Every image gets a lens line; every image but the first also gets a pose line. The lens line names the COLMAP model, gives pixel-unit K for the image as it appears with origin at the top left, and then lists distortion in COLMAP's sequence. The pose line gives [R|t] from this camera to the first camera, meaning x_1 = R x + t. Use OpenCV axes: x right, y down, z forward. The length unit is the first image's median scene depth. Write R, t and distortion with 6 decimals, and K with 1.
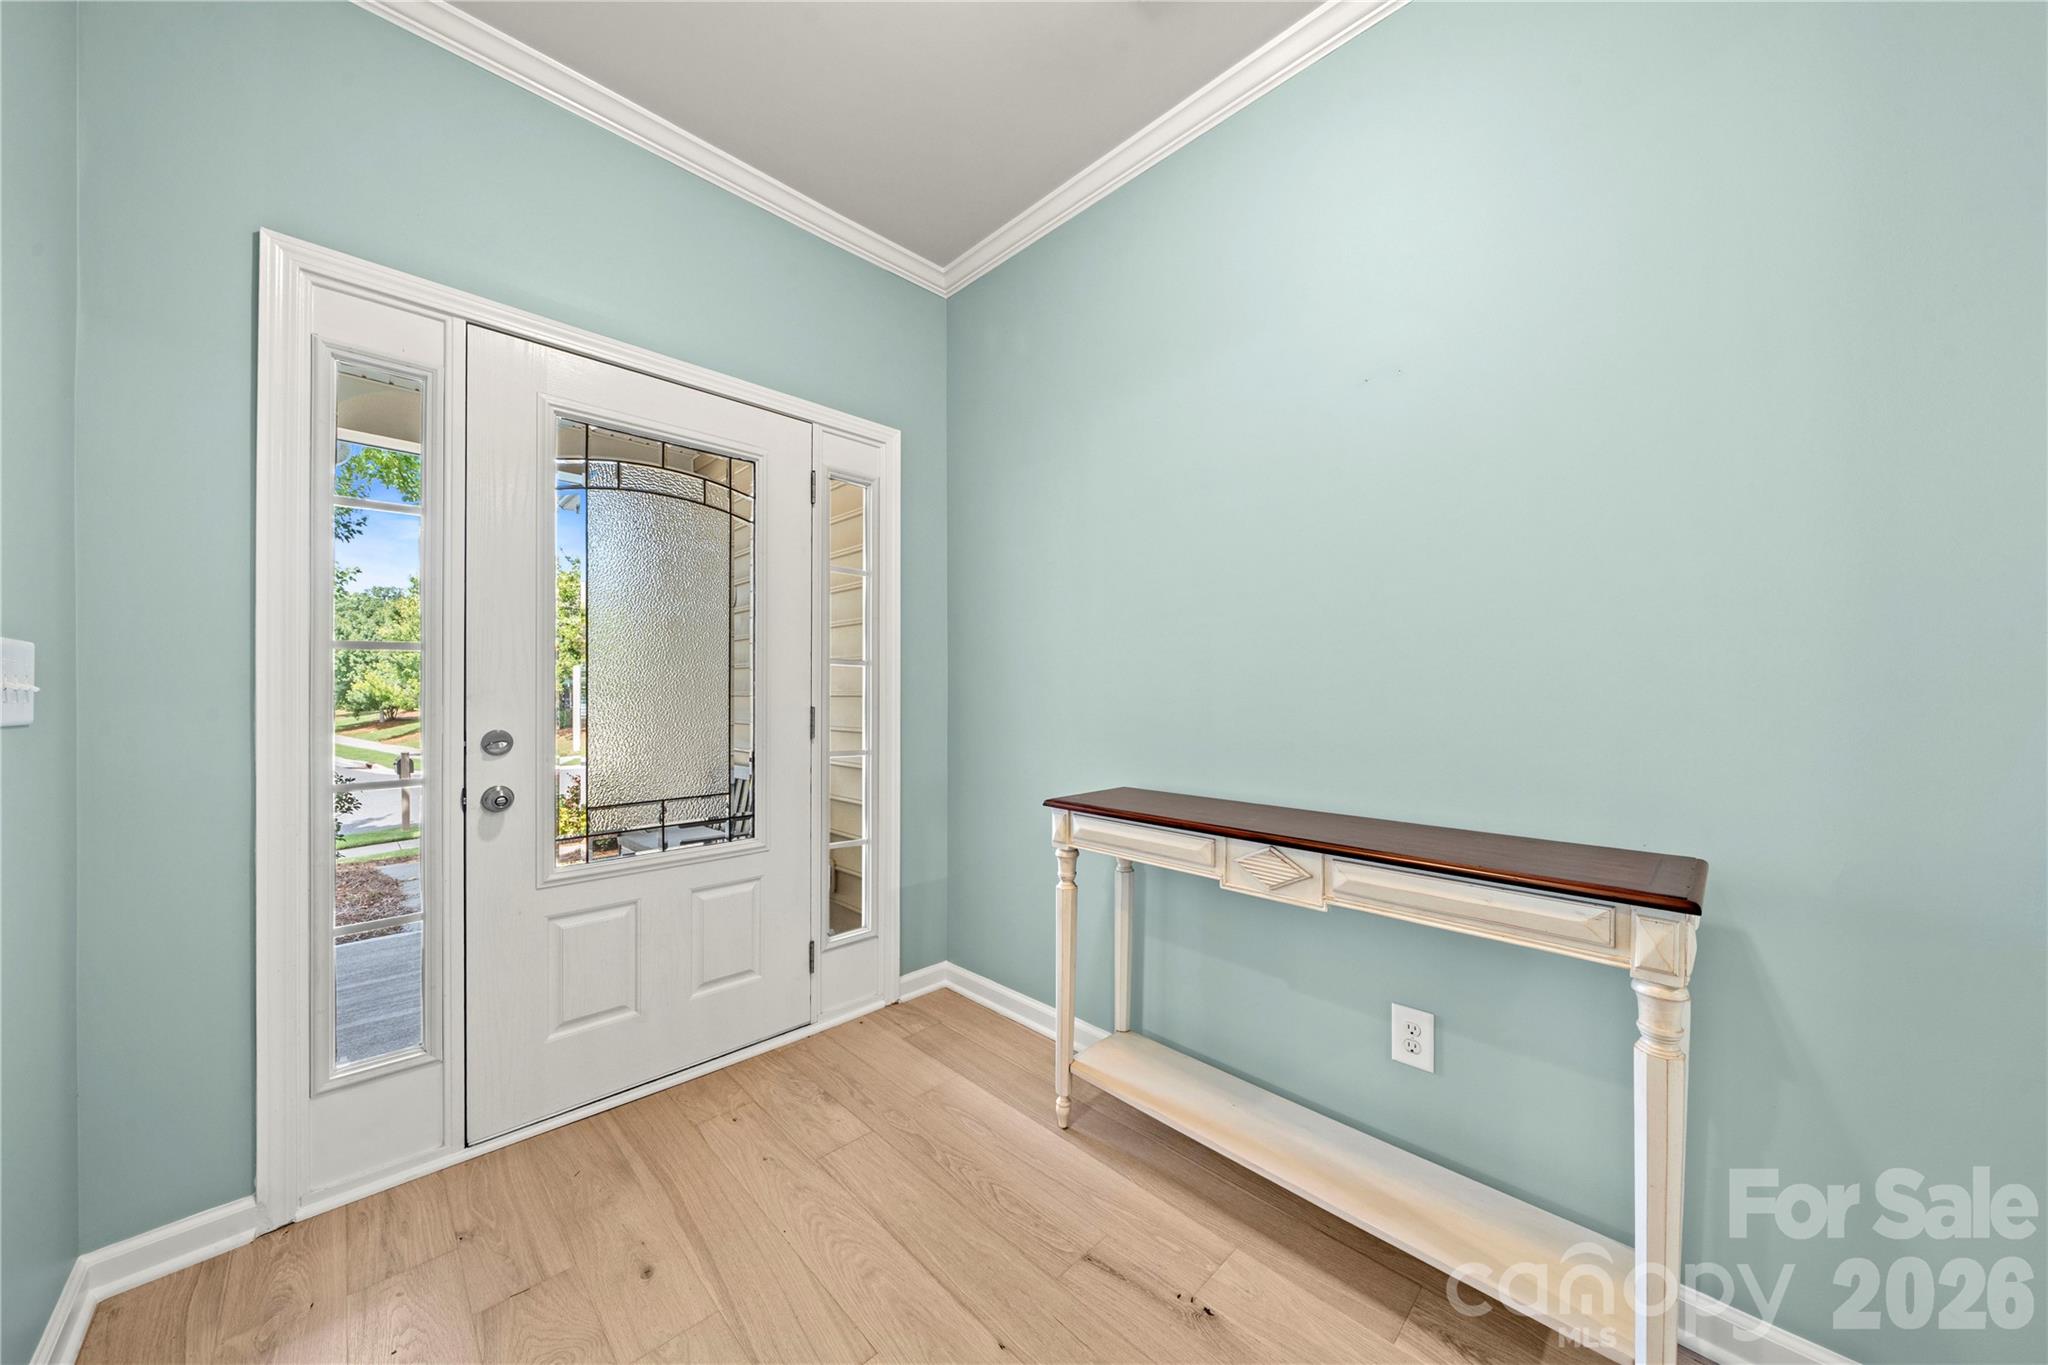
lens RADIAL K [[725.4, 0, 1075.3], [0, 725.4, 701.3], [0, 0, 1]] dist [-0.004636, -0.000013]
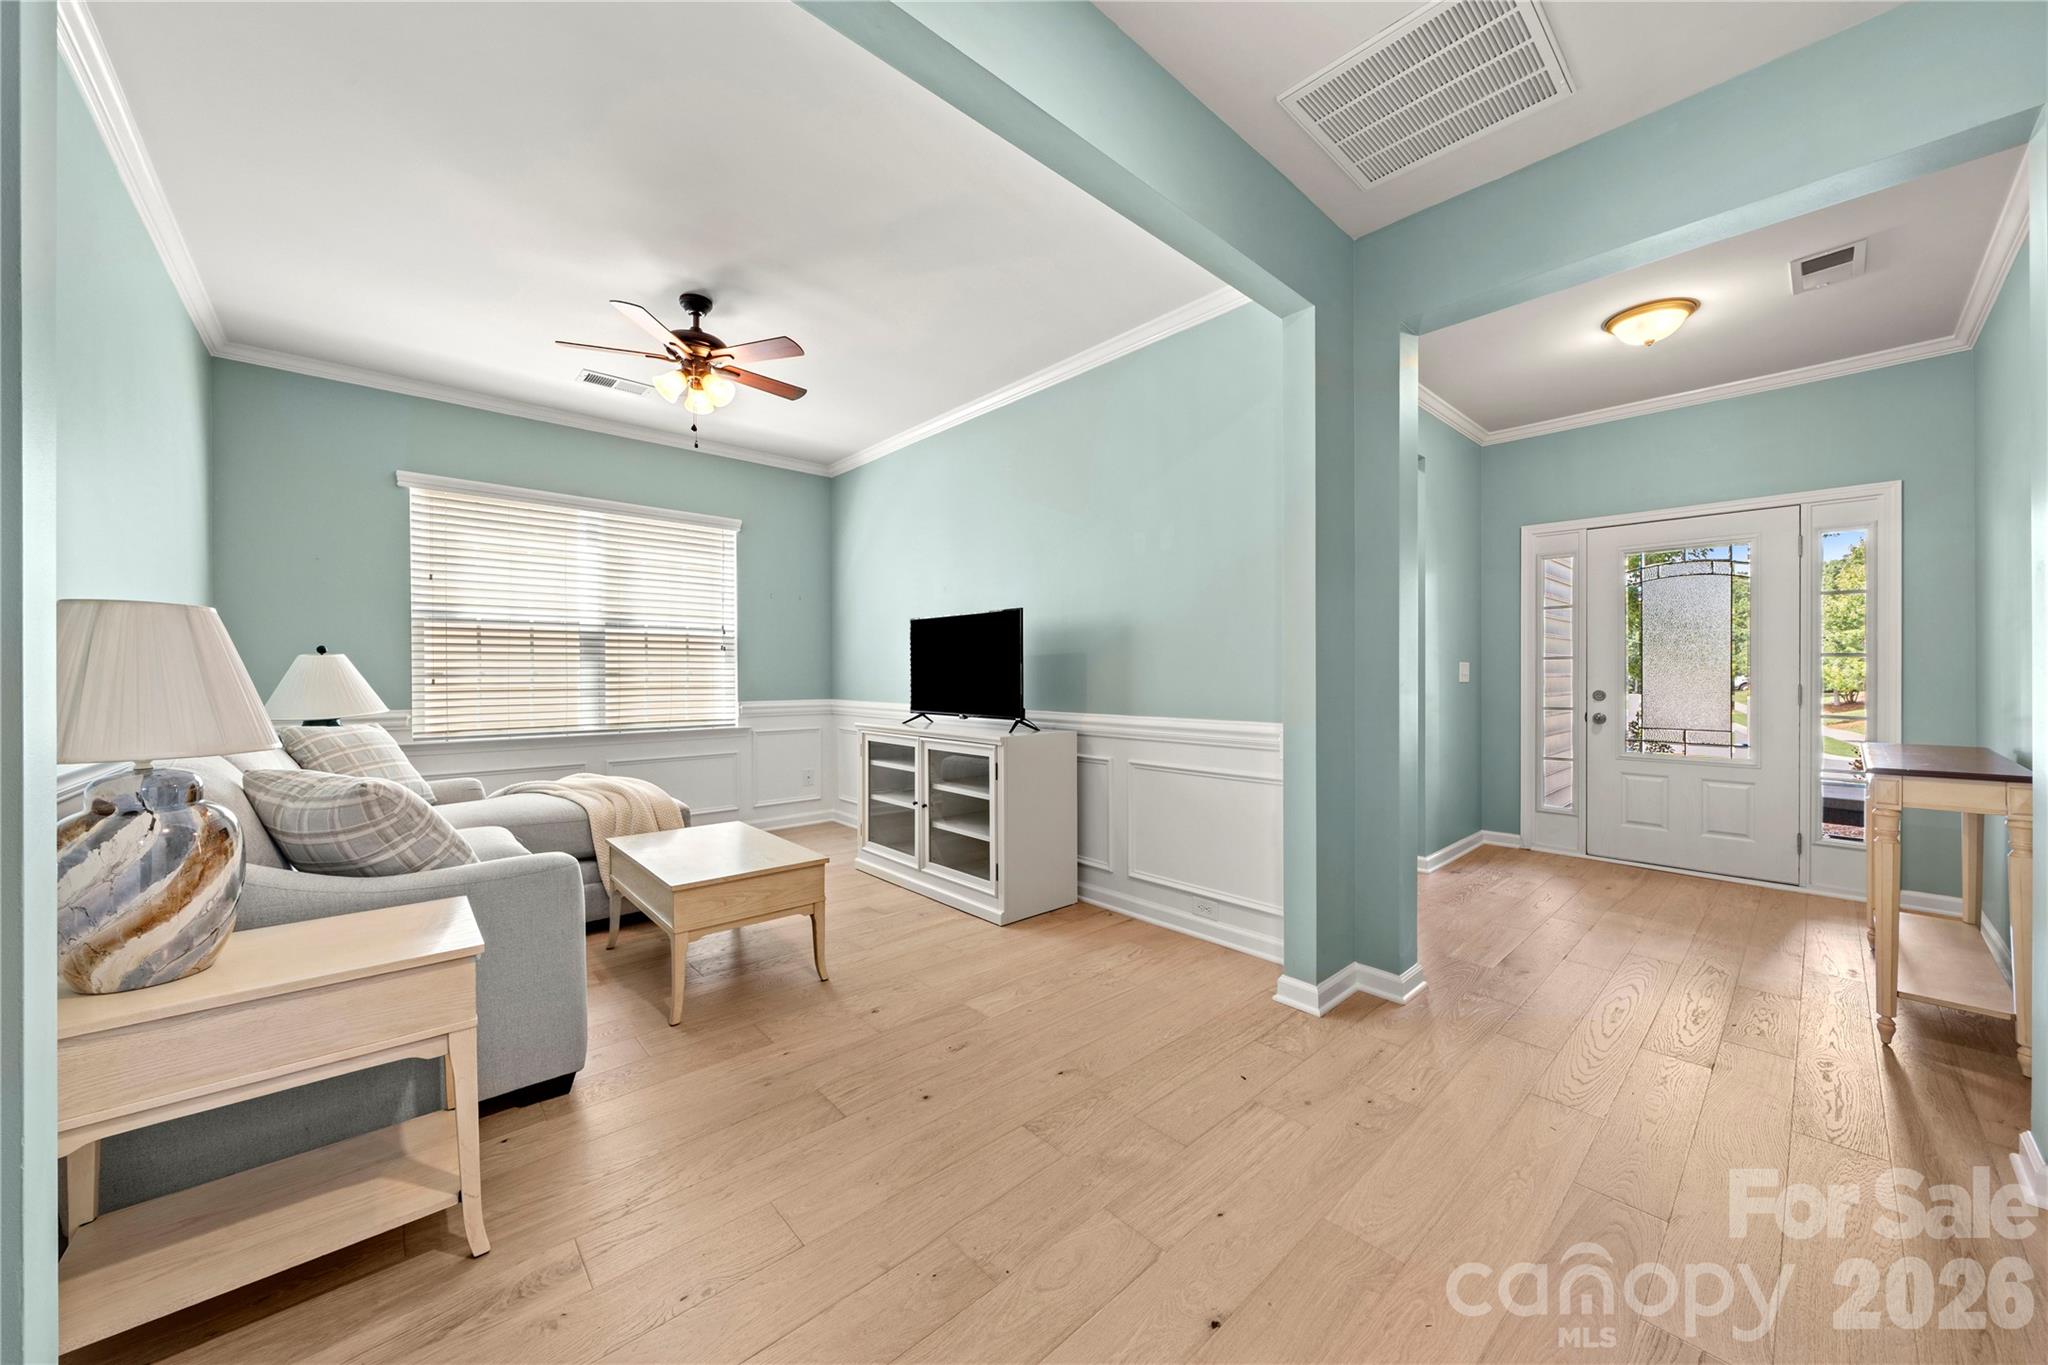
lens RADIAL K [[748.7, 0, 1034.6], [0, 748.7, 668.9], [0, 0, 1]] dist [0.001381, 0.000413]
pose [[-0.047980, -0.005110, -0.998835, 1.614271], [-0.009410, 0.999945, -0.004664, -0.002861], [0.998804, 0.009176, -0.048025, -0.698307]]
